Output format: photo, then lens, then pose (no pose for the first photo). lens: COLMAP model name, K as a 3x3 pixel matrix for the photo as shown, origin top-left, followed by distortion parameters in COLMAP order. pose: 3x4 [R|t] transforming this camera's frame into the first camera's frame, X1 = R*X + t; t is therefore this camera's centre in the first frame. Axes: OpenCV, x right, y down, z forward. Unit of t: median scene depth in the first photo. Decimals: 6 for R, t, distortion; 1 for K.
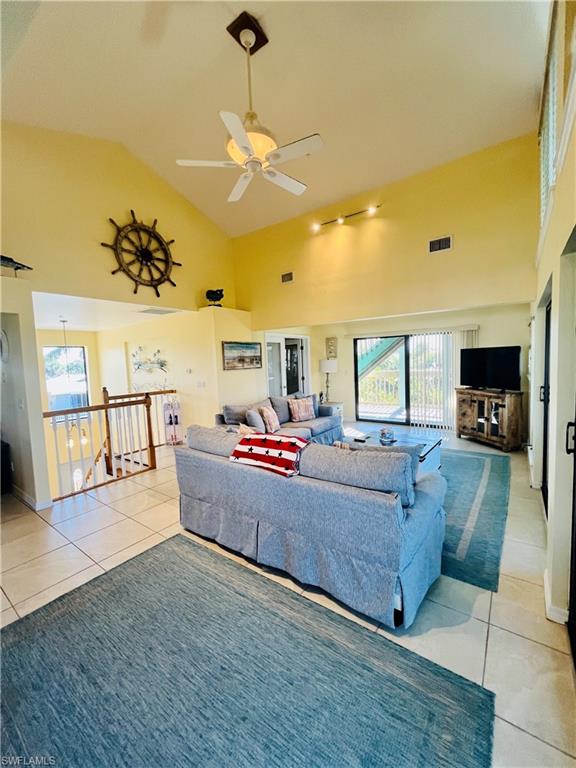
lens RADIAL K [[310.3, 0, 288.6], [0, 310.3, 381.7], [0, 0, 1]] dist [-0.001856, 0.000897]
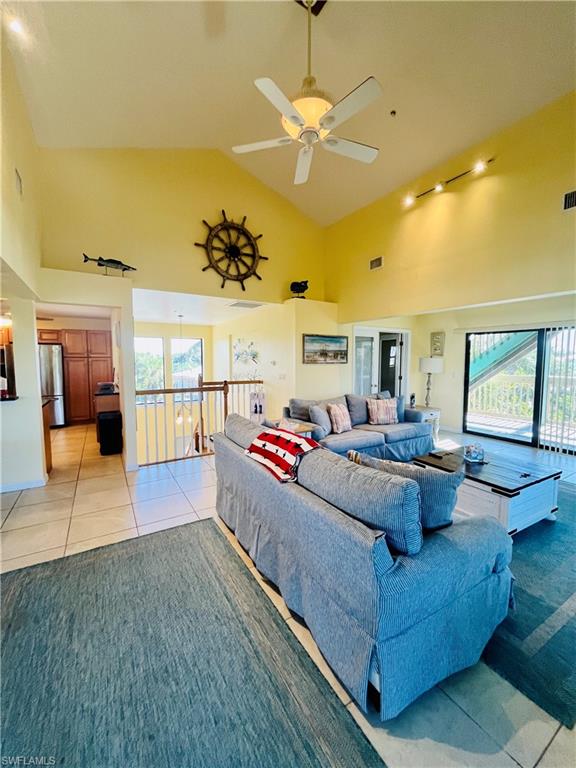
lens RADIAL K [[310.3, 0, 286.1], [0, 310.3, 381.5], [0, 0, 1]] dist [-0.001856, 0.000897]
pose [[0.924573, 0.066321, -0.375188, 0.184258], [-0.062898, 0.997791, 0.021380, 0.003563], [0.375777, 0.003831, 0.926702, 0.115698]]
